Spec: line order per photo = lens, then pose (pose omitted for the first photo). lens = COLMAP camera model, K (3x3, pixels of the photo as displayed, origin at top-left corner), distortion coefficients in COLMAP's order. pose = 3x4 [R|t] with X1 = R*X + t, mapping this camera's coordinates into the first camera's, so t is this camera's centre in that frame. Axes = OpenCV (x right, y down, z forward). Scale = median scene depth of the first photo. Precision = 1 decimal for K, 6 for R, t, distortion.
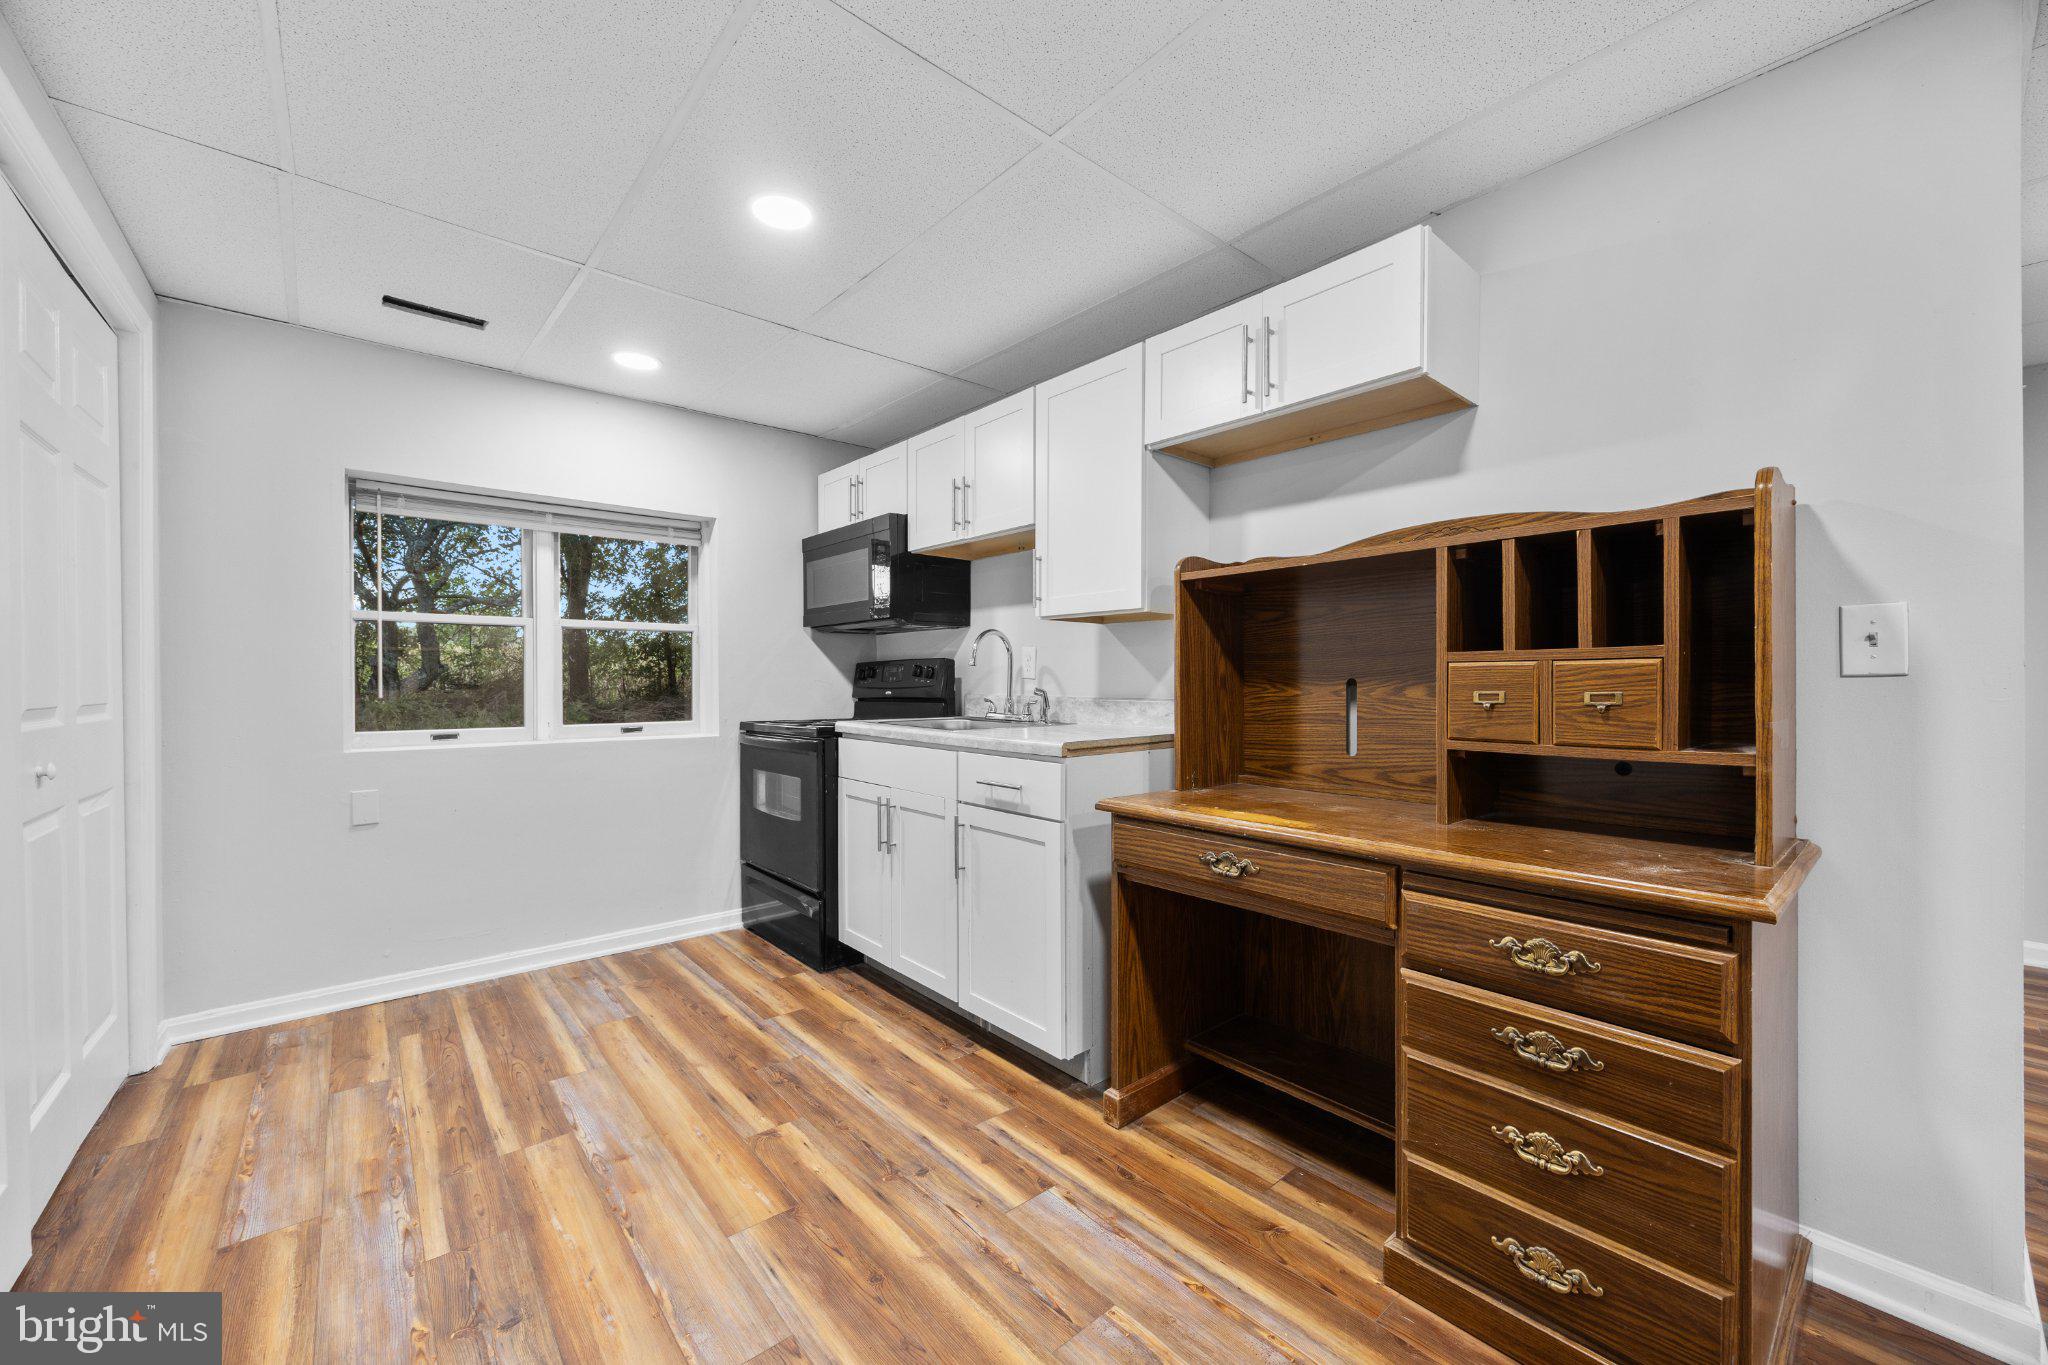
lens RADIAL K [[781.7, 0, 1029.7], [0, 781.7, 686.3], [0, 0, 1]] dist [-0.002441, -0.000402]
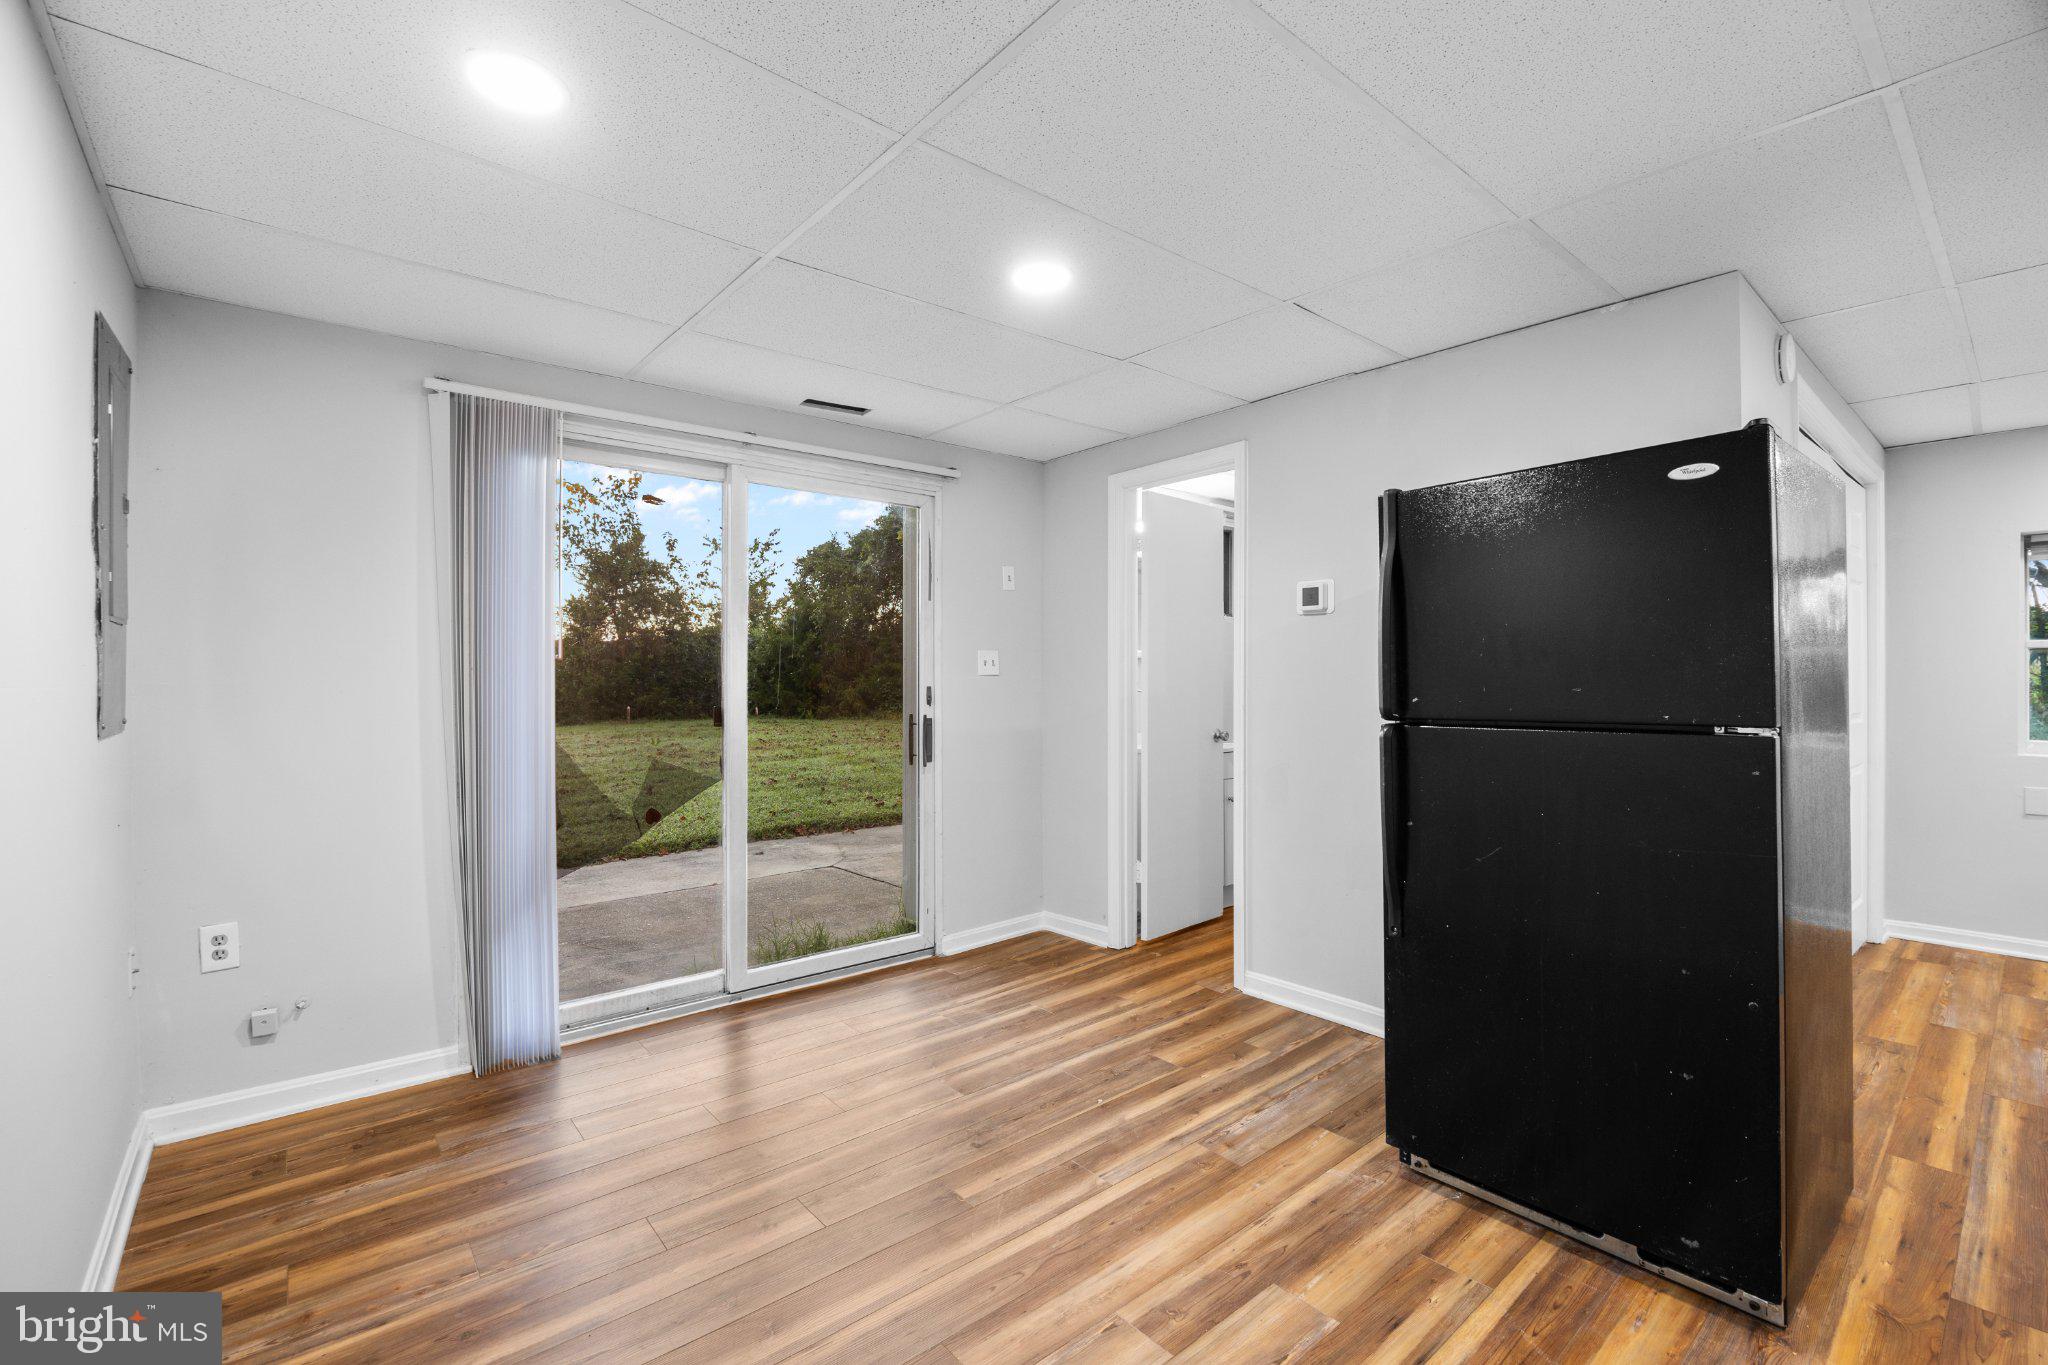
lens RADIAL K [[912.0, 0, 1031.9], [0, 912.0, 684.9], [0, 0, 1]] dist [-0.002964, -0.000412]
pose [[0.013517, 0.004155, -0.999900, 0.788085], [-0.006712, 0.999969, 0.004065, -0.033454], [0.999886, 0.006656, 0.013545, -0.854226]]
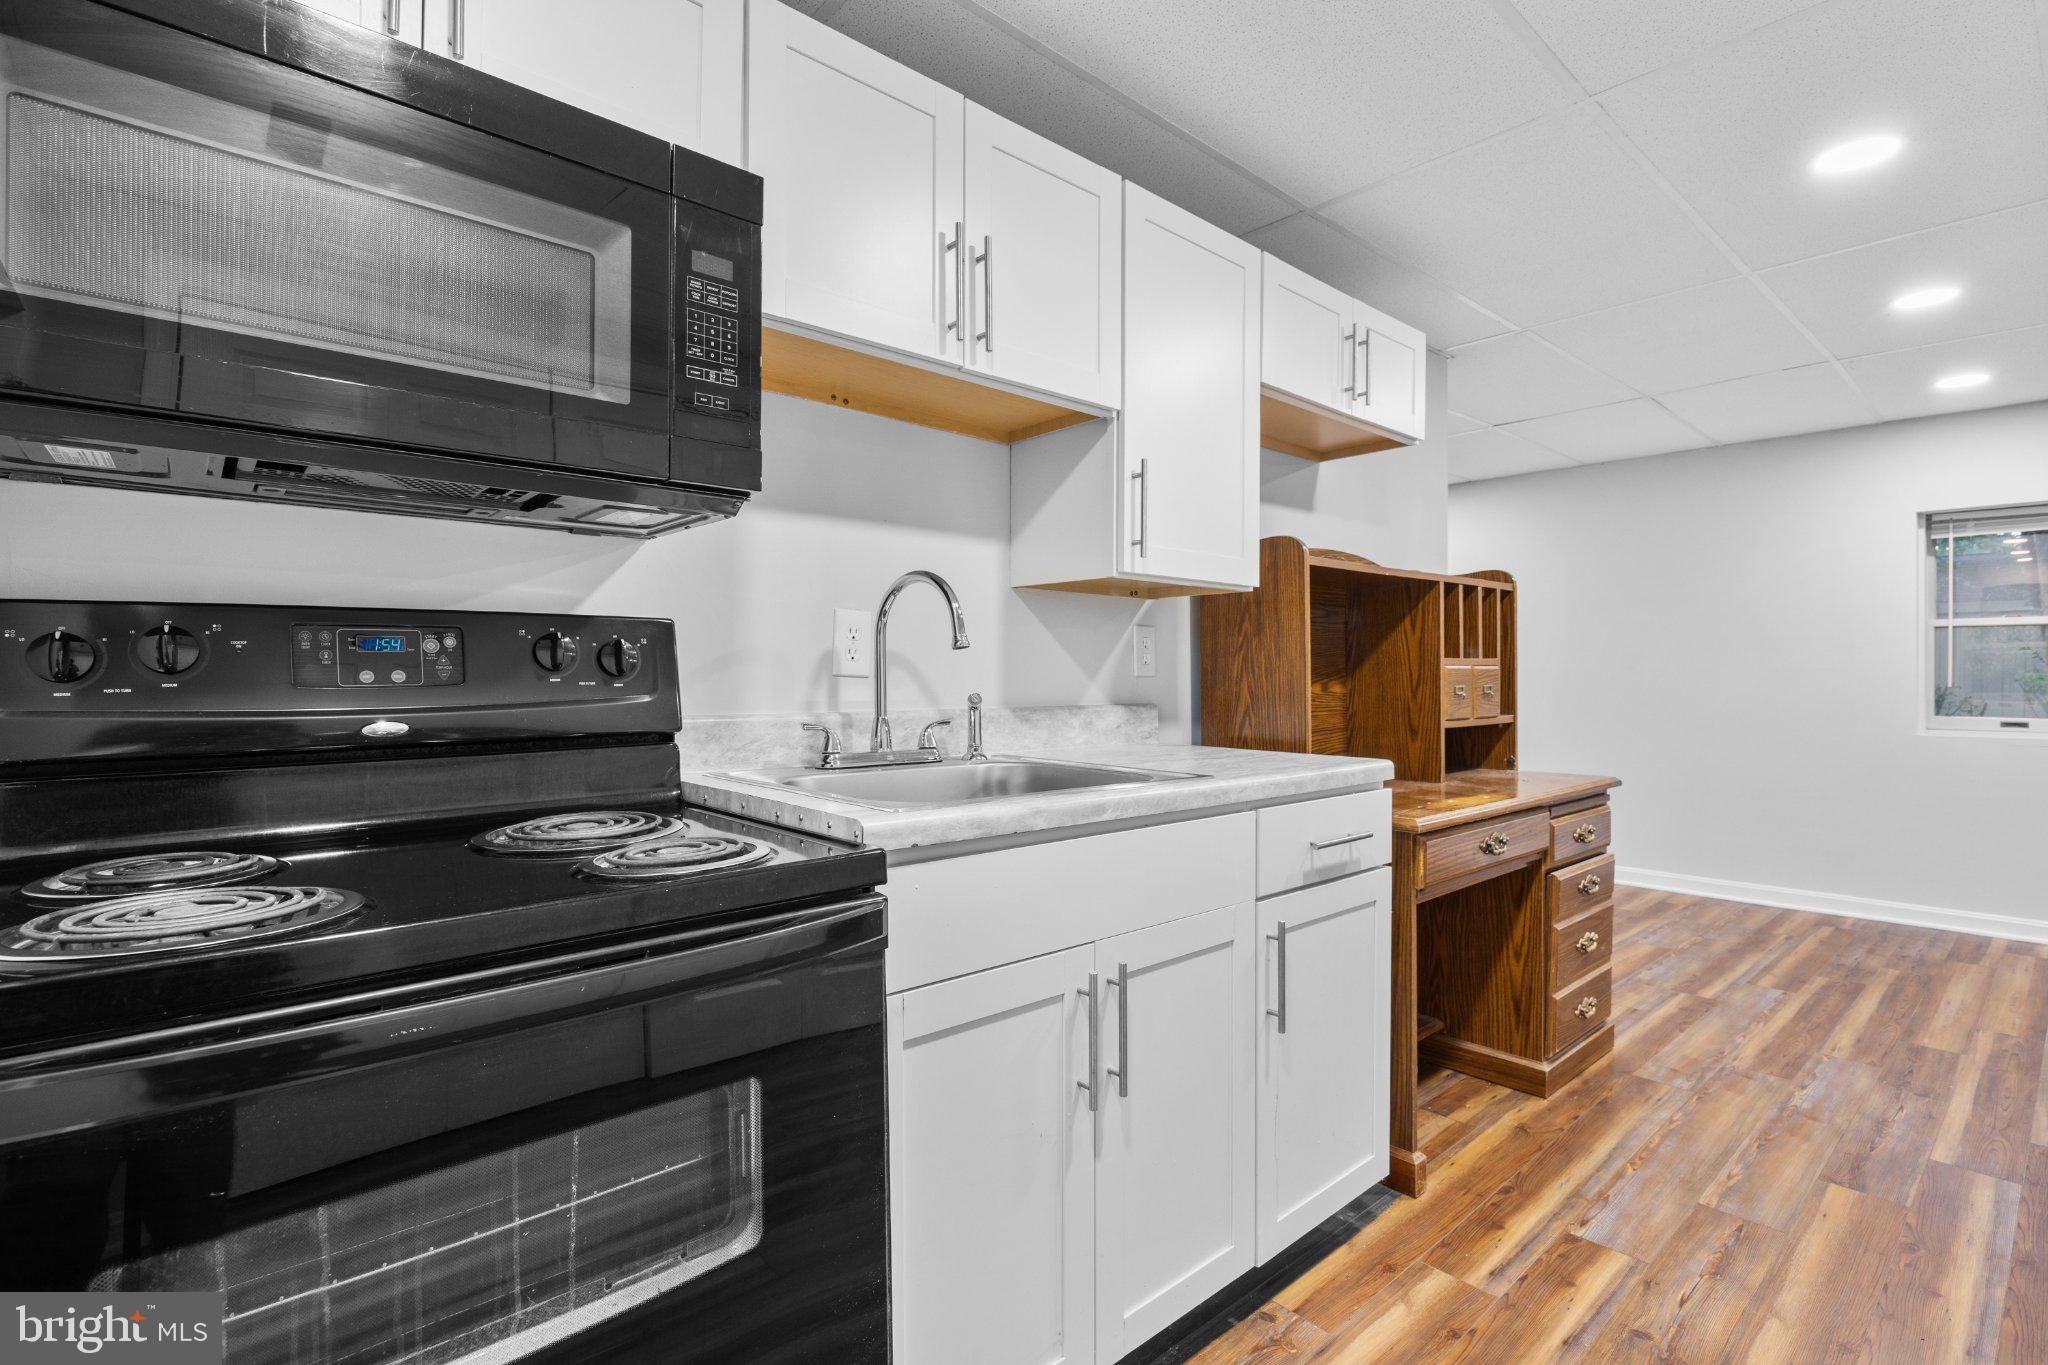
lens RADIAL K [[961.2, 0, 1021.4], [0, 961.2, 669.6], [0, 0, 1]] dist [-0.002965, -0.000711]
pose [[-0.013596, 0.005444, 0.999893, -0.968145], [0.005187, 0.999972, -0.005374, -0.015979], [-0.999894, 0.005113, -0.013624, 1.472244]]
